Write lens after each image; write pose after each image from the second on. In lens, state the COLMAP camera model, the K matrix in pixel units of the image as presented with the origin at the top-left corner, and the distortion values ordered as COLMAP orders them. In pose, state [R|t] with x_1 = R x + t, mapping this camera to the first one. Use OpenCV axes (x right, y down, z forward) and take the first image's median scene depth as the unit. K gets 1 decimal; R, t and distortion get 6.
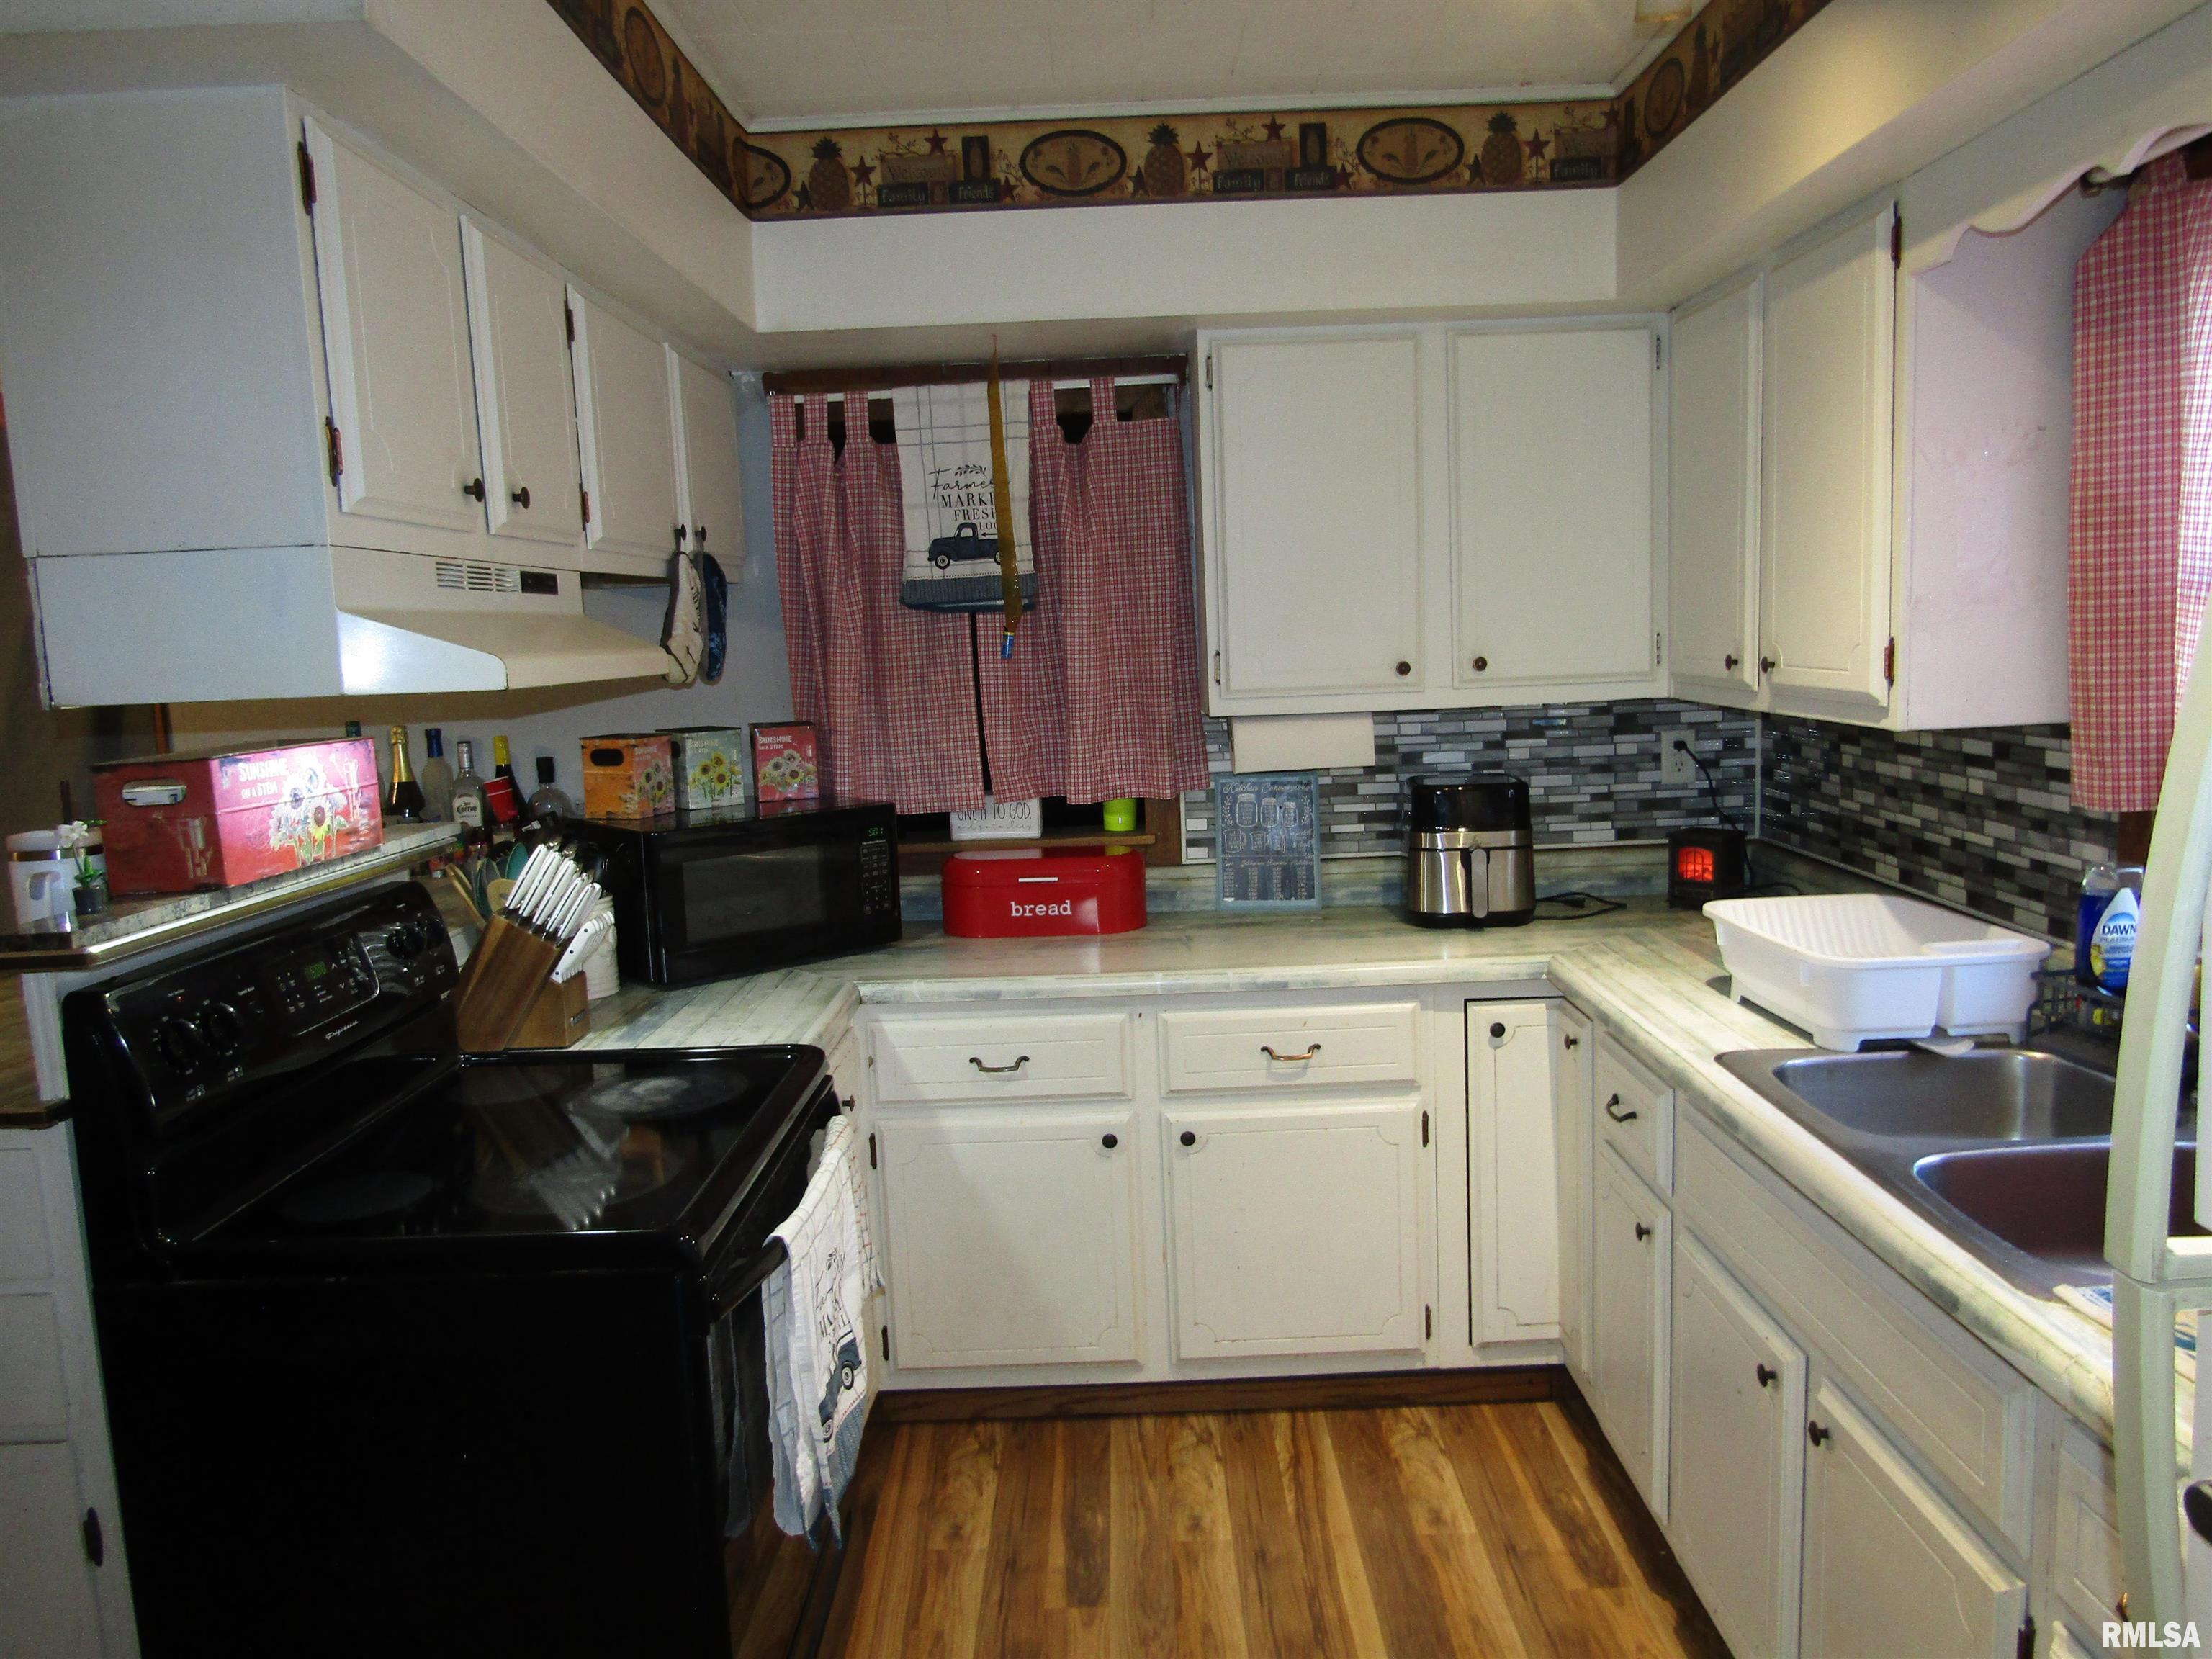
lens RADIAL K [[1577.0, 0, 1090.1], [0, 1577.0, 827.5], [0, 0, 1]] dist [0.002865, -0.001116]
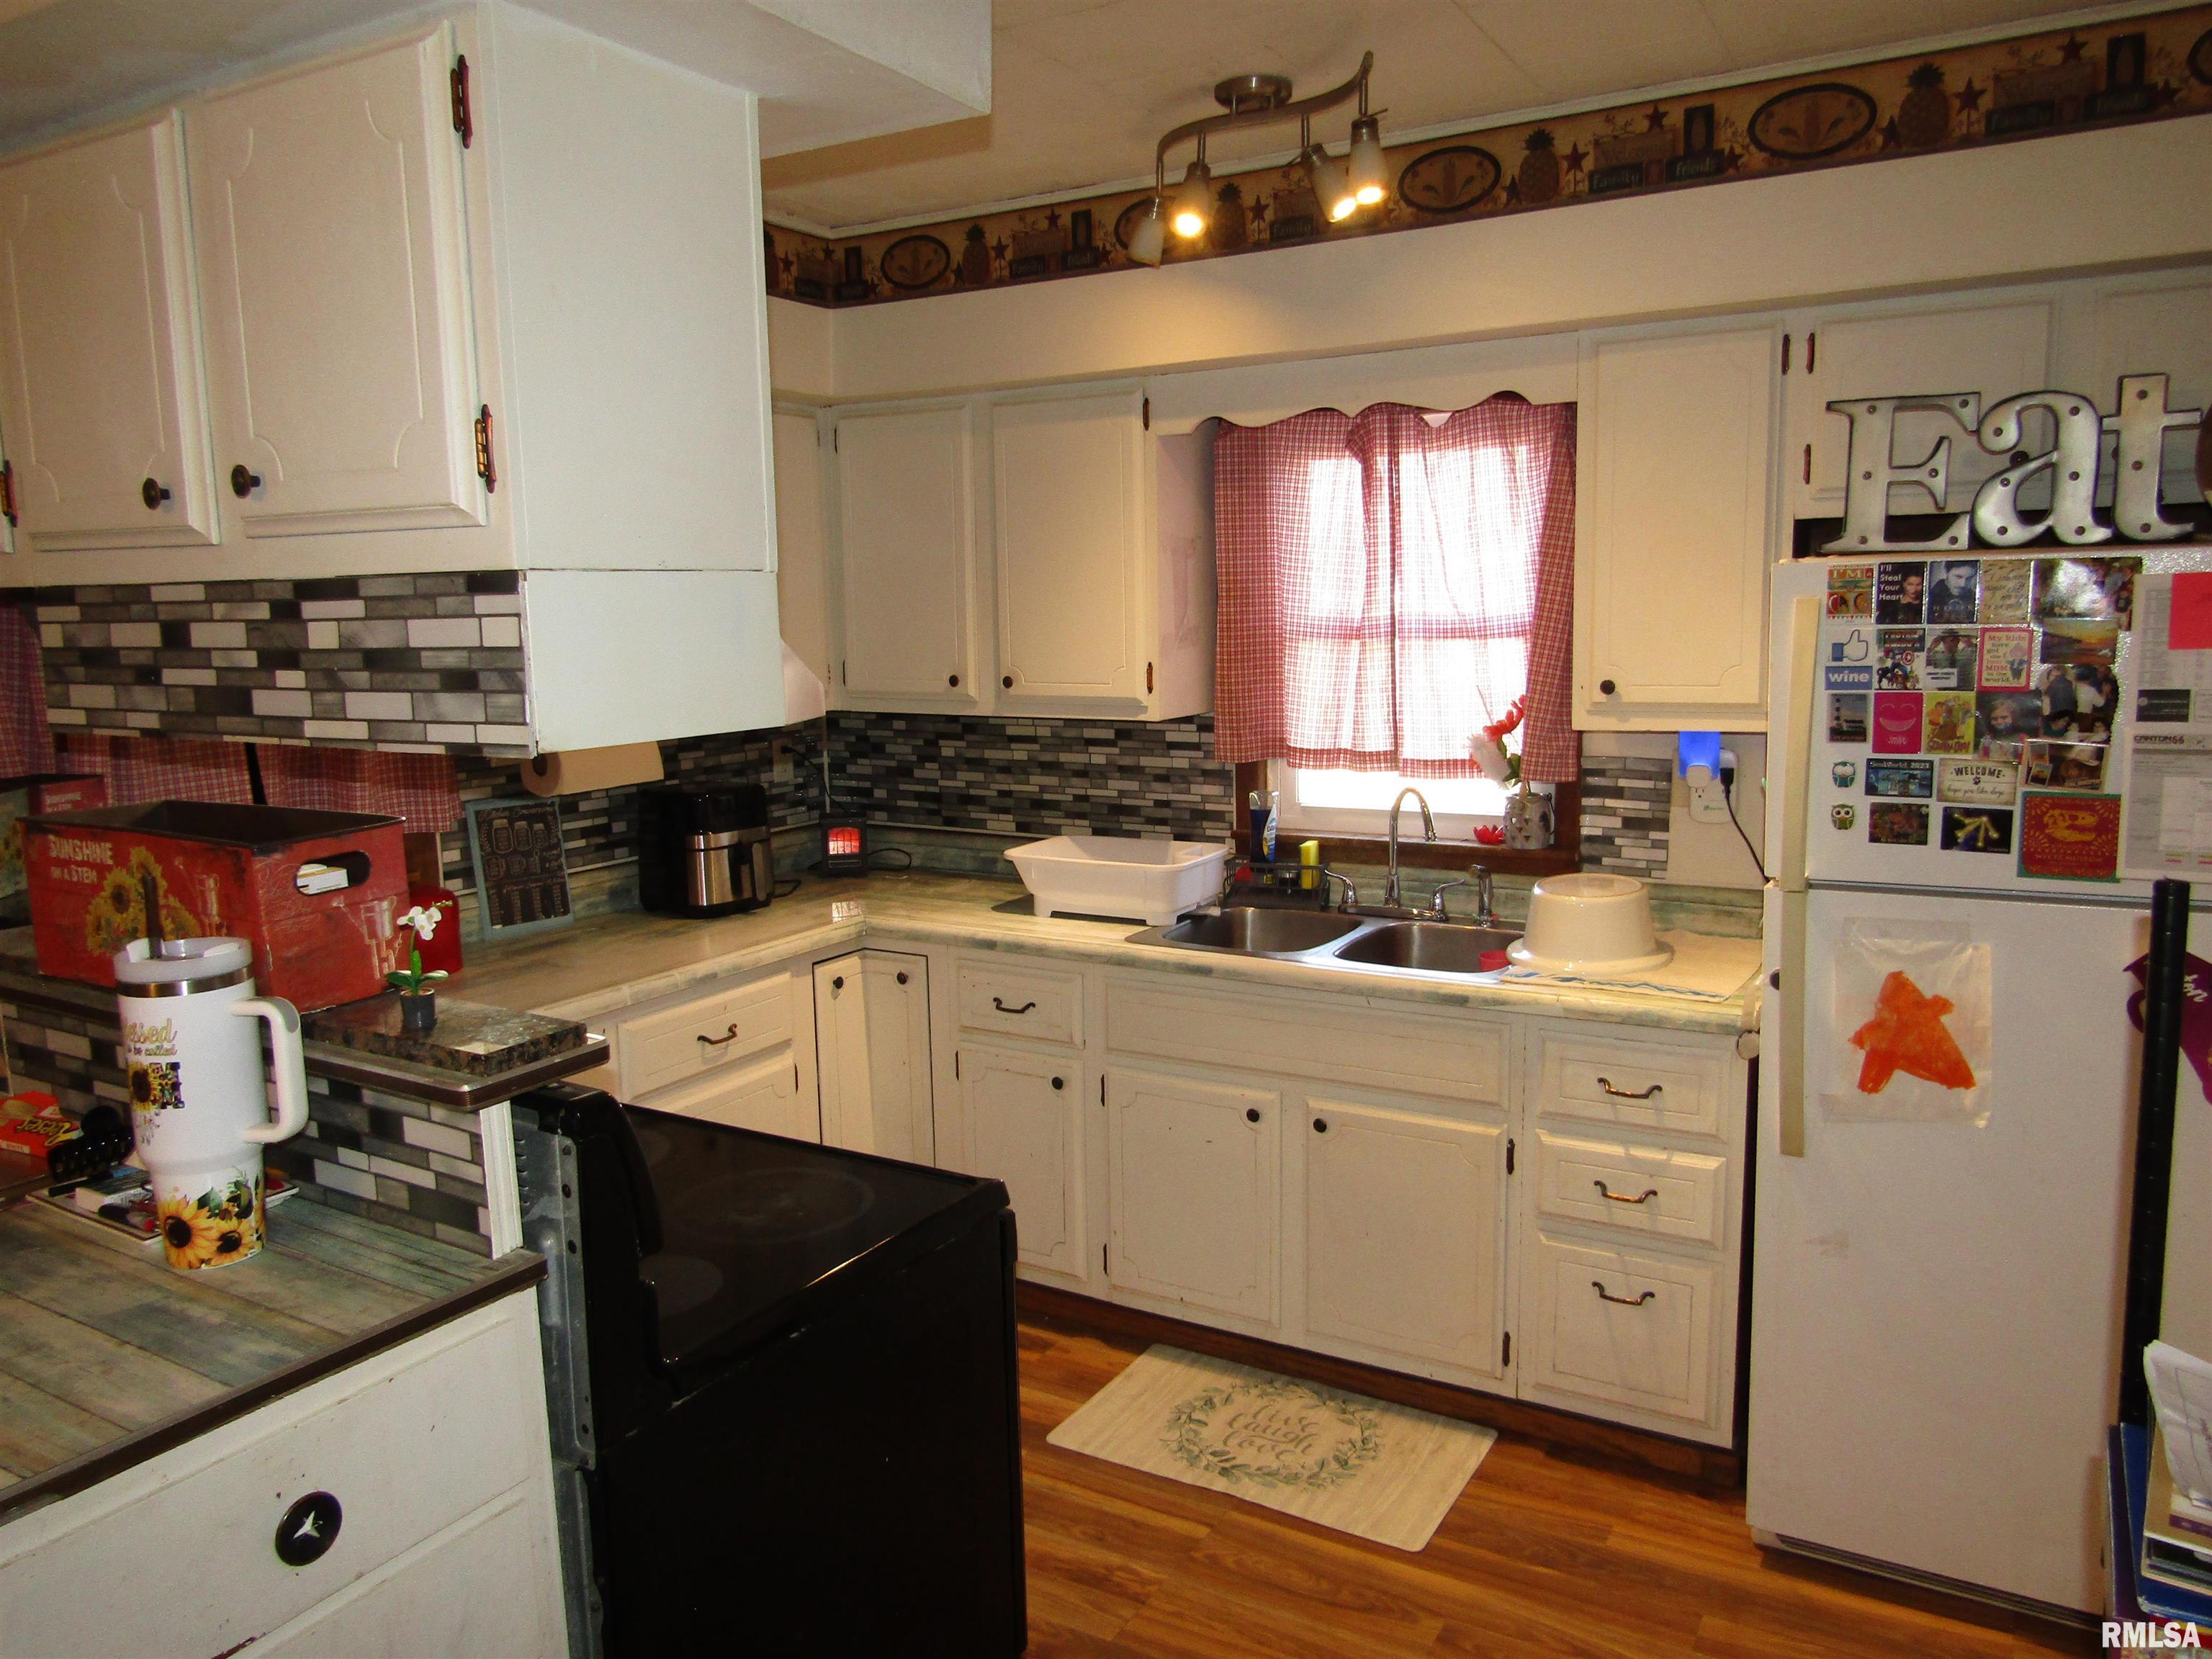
lens RADIAL K [[1577.0, 0, 1098.0], [0, 1577.0, 832.1], [0, 0, 1]] dist [0.002865, -0.001116]
pose [[0.502828, -0.094540, 0.859201, -0.650524], [0.105543, 0.993278, 0.047526, -0.023812], [-0.857918, 0.066785, 0.509427, 0.185137]]
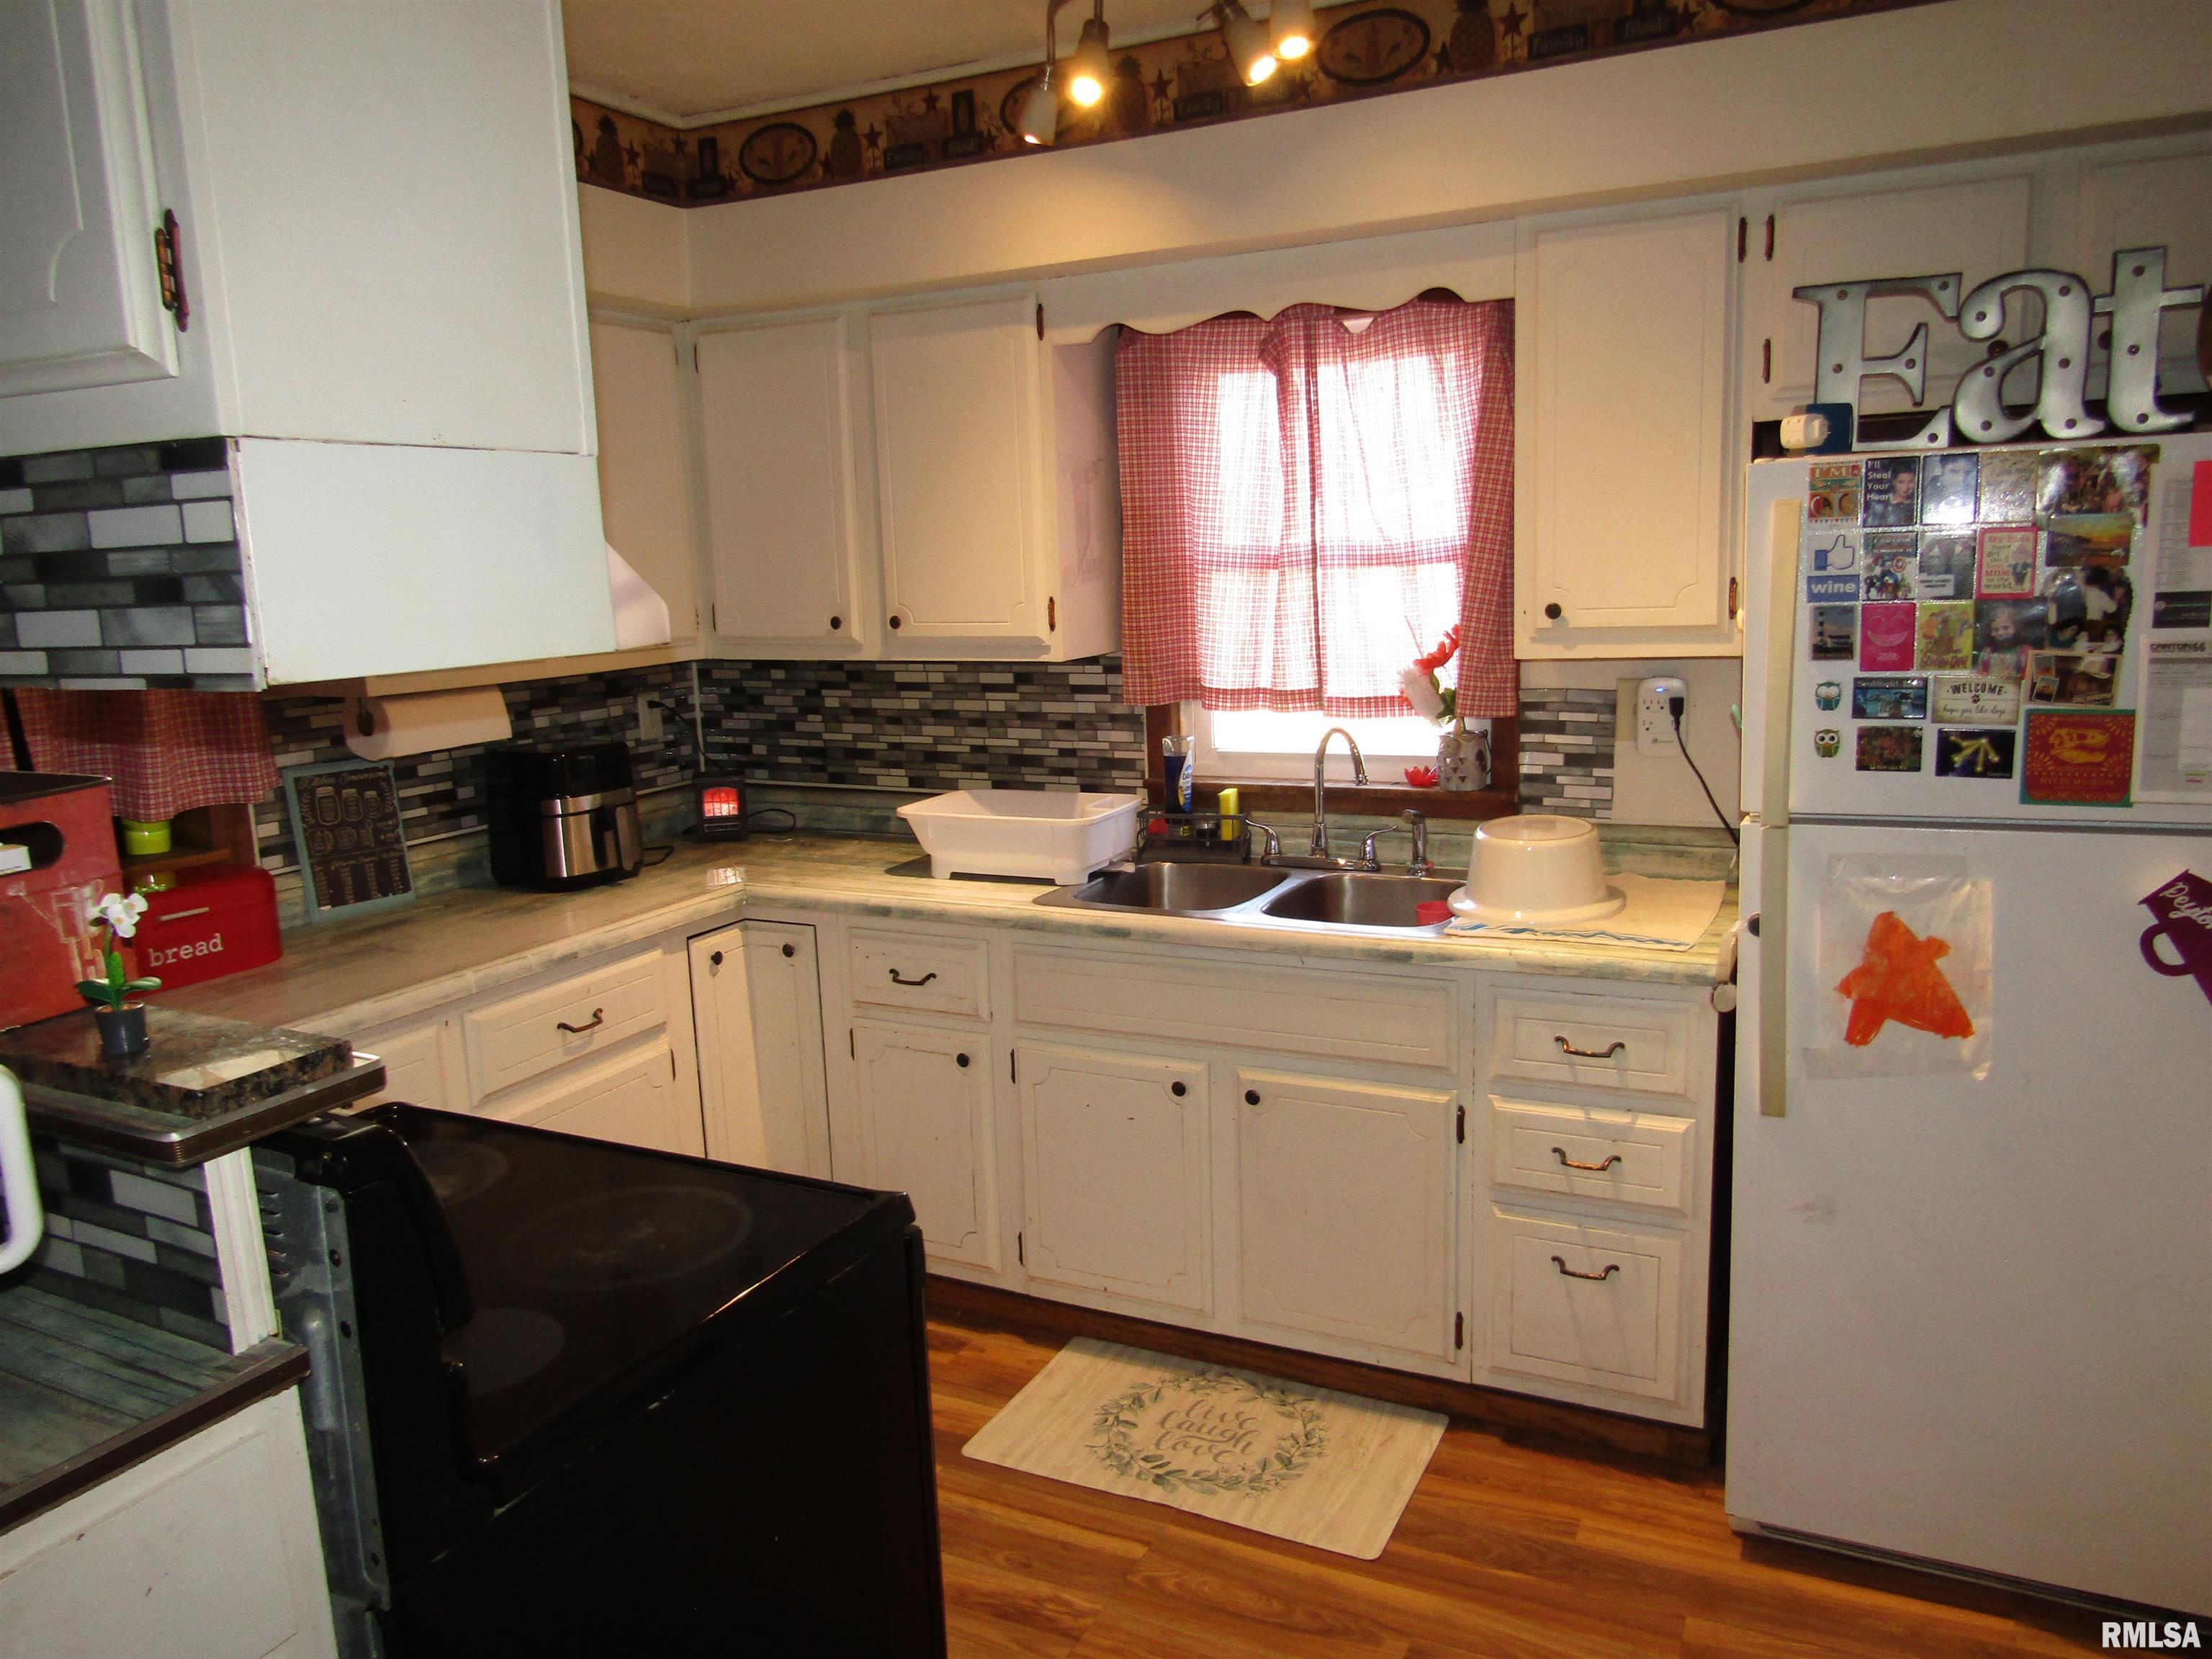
lens RADIAL K [[1577.0, 0, 1096.8], [0, 1577.0, 831.7], [0, 0, 1]] dist [0.002865, -0.001116]
pose [[0.441549, -0.130488, 0.887698, -0.570462], [0.127672, 0.988438, 0.081791, -0.015739], [-0.888107, 0.077219, 0.453104, 0.239831]]
